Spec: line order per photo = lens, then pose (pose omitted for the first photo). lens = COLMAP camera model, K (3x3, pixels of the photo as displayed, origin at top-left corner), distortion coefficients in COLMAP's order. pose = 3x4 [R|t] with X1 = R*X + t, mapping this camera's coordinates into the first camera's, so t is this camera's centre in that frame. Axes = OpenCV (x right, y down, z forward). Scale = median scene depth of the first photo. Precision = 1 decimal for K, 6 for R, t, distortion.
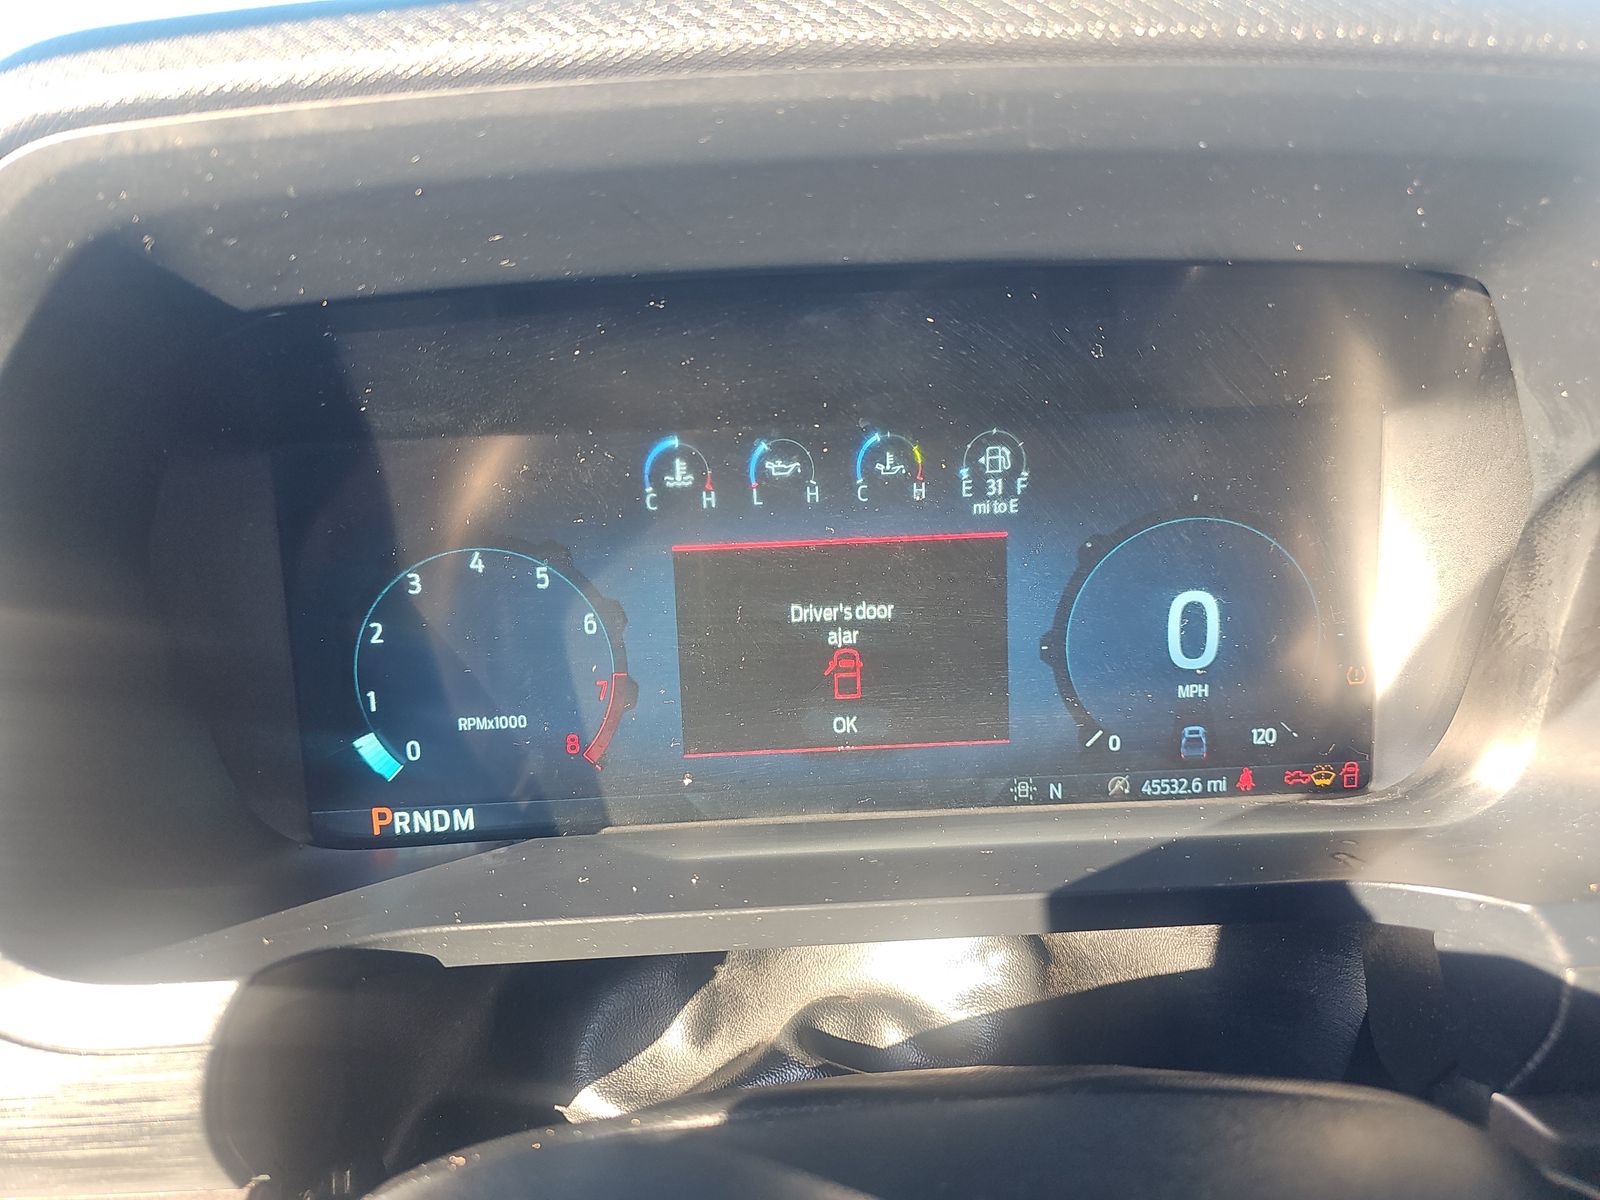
lens RADIAL K [[1096.0, 0, 799.6], [0, 1096.0, 598.9], [0, 0, 1]] dist [0.026159, -0.018188]
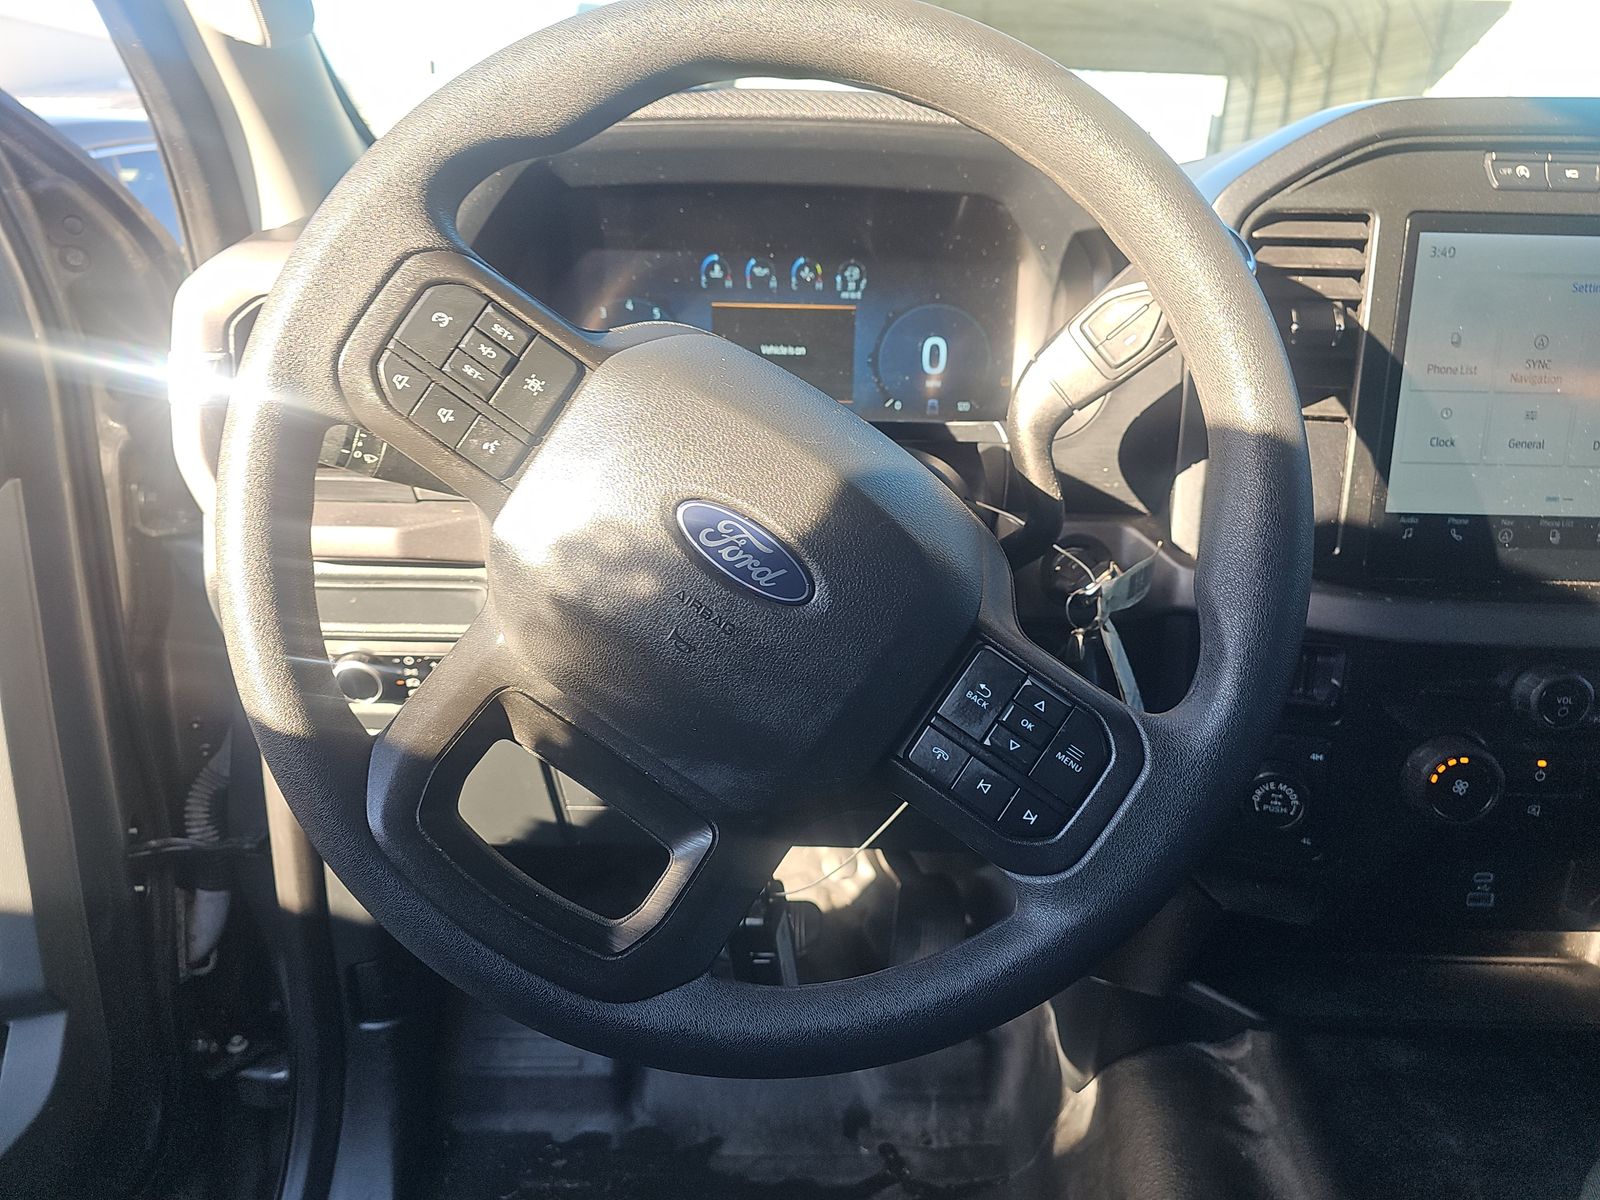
lens RADIAL K [[1096.0, 0, 801.5], [0, 1096.0, 598.4], [0, 0, 1]] dist [0.026159, -0.018188]
pose [[0.996849, 0.072078, -0.033115, 0.198026], [-0.069866, 0.995519, 0.063717, 0.417598], [0.037559, -0.061203, 0.997418, -1.369932]]
